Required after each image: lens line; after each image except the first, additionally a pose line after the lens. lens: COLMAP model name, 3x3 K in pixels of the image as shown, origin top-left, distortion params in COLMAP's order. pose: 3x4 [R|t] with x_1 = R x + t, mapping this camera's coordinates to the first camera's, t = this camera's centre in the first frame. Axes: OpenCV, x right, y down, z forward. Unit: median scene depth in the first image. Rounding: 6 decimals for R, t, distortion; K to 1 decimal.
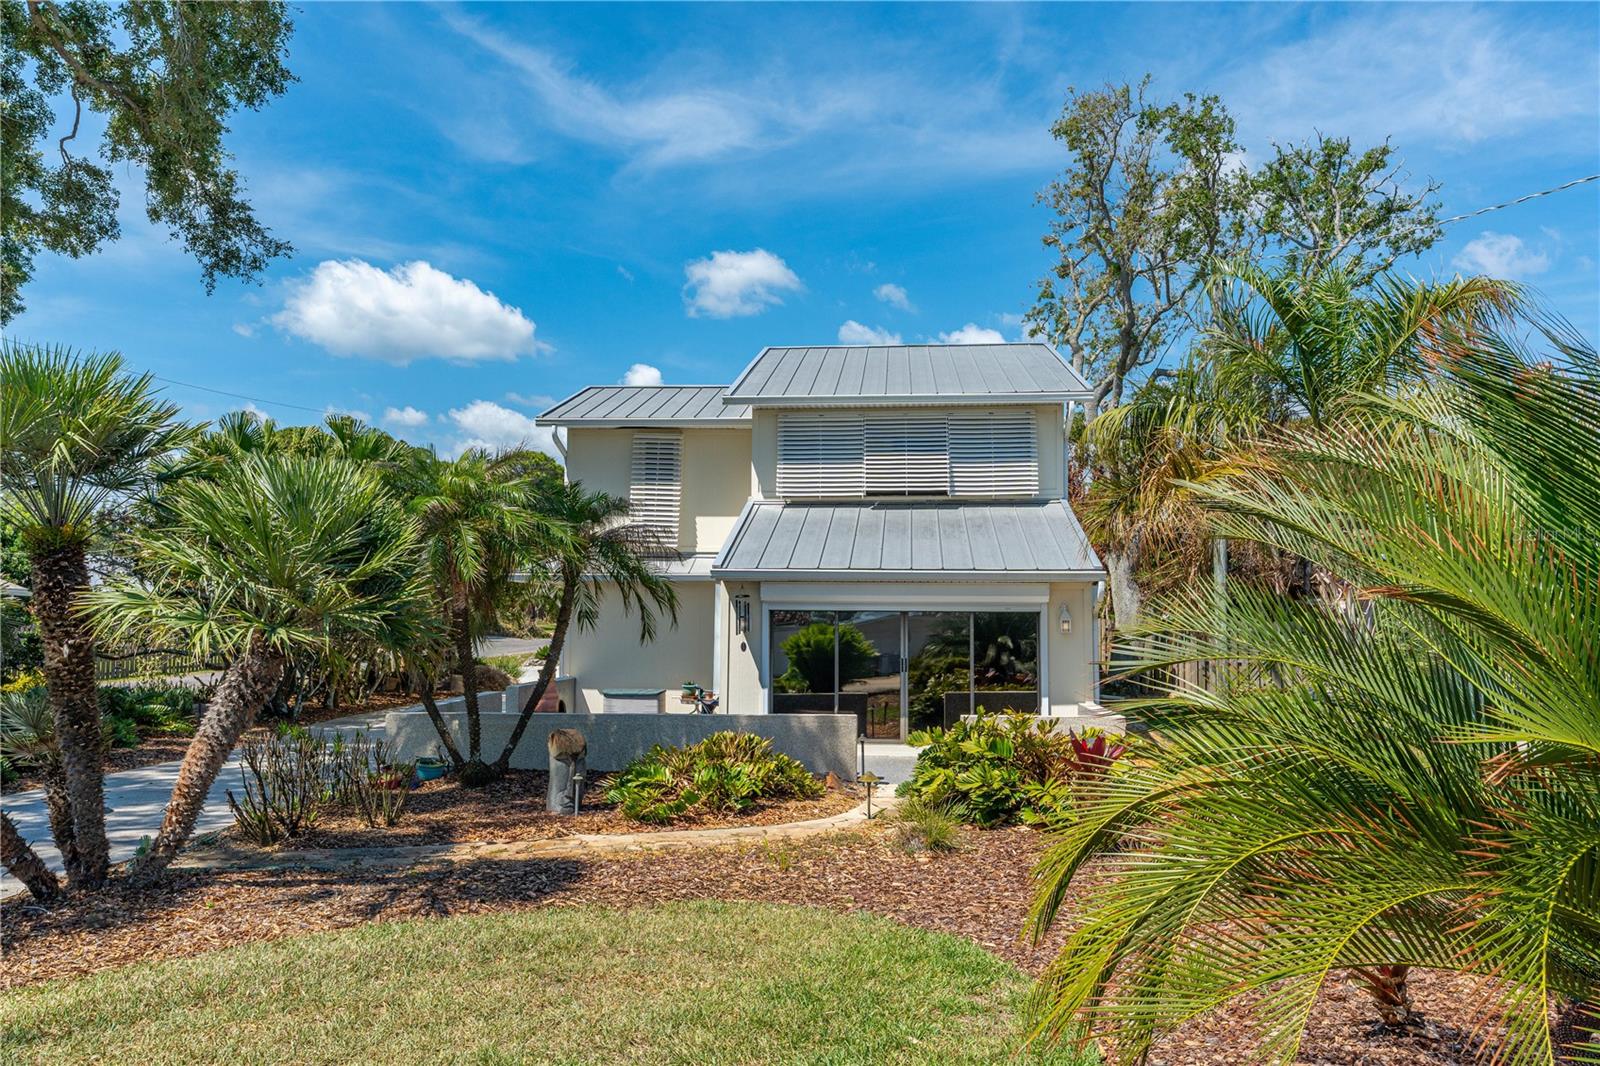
lens RADIAL K [[1200.6, 0, 799.1], [0, 1200.6, 531.3], [0, 0, 1]] dist [-0.005241, -0.001153]
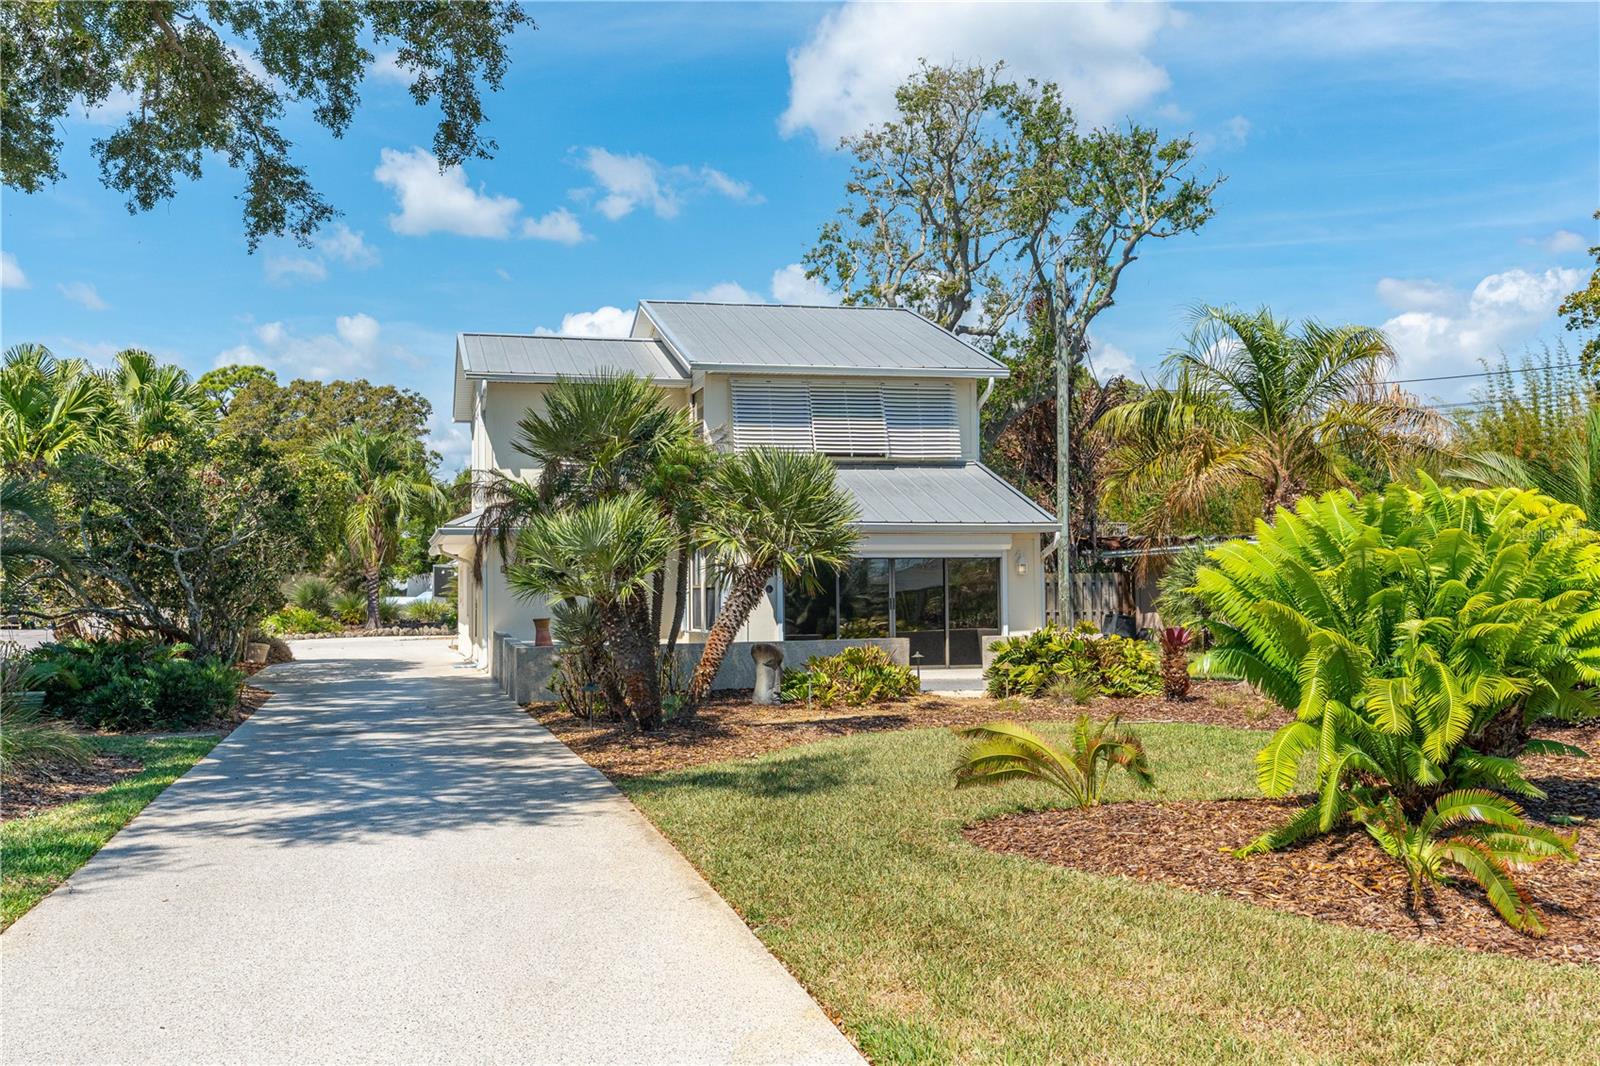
lens RADIAL K [[1553.2, 0, 801.4], [0, 1553.2, 537.0], [0, 0, 1]] dist [0.010623, 0.008718]
pose [[0.948566, -0.004757, 0.316544, -0.376597], [-0.008435, 0.999152, 0.040293, -0.012056], [-0.316467, -0.040890, 0.947722, -0.325867]]
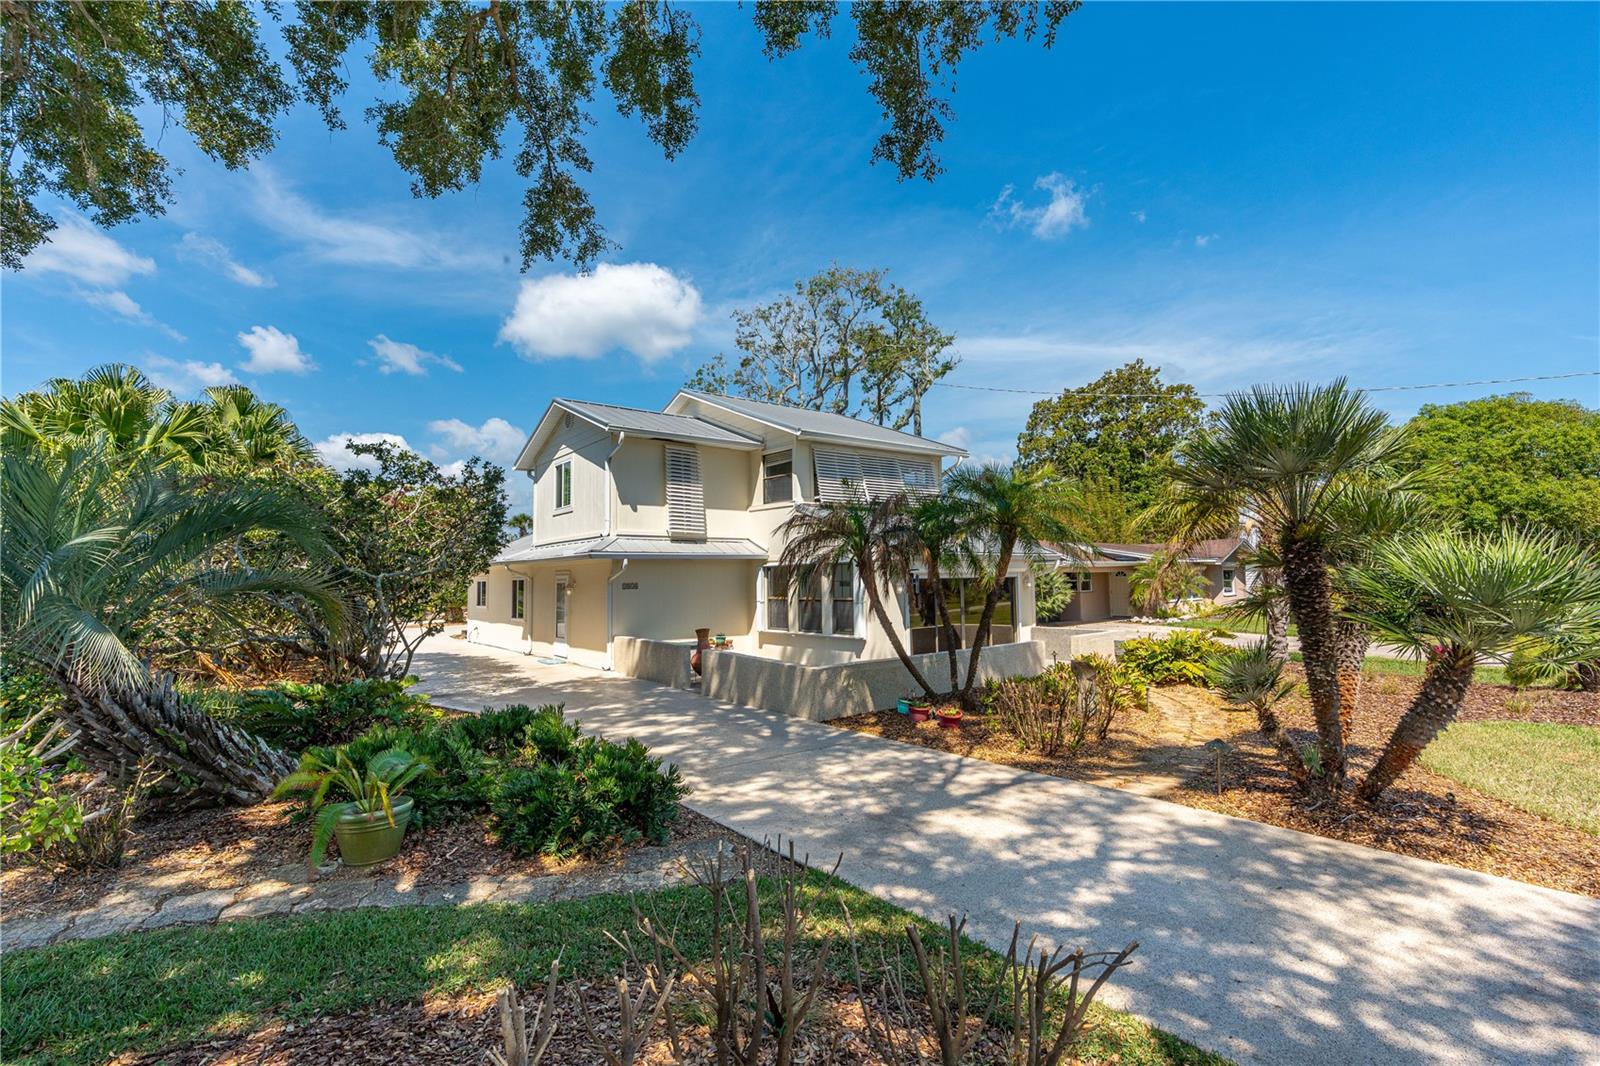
lens RADIAL K [[731.4, 0, 794.2], [0, 731.4, 535.9], [0, 0, 1]] dist [-0.001084, 0.000097]
pose [[0.724807, 0.024268, 0.688524, -0.595836], [-0.031355, 0.999506, -0.002222, 0.011739], [-0.688238, -0.019978, 0.725210, 0.324469]]
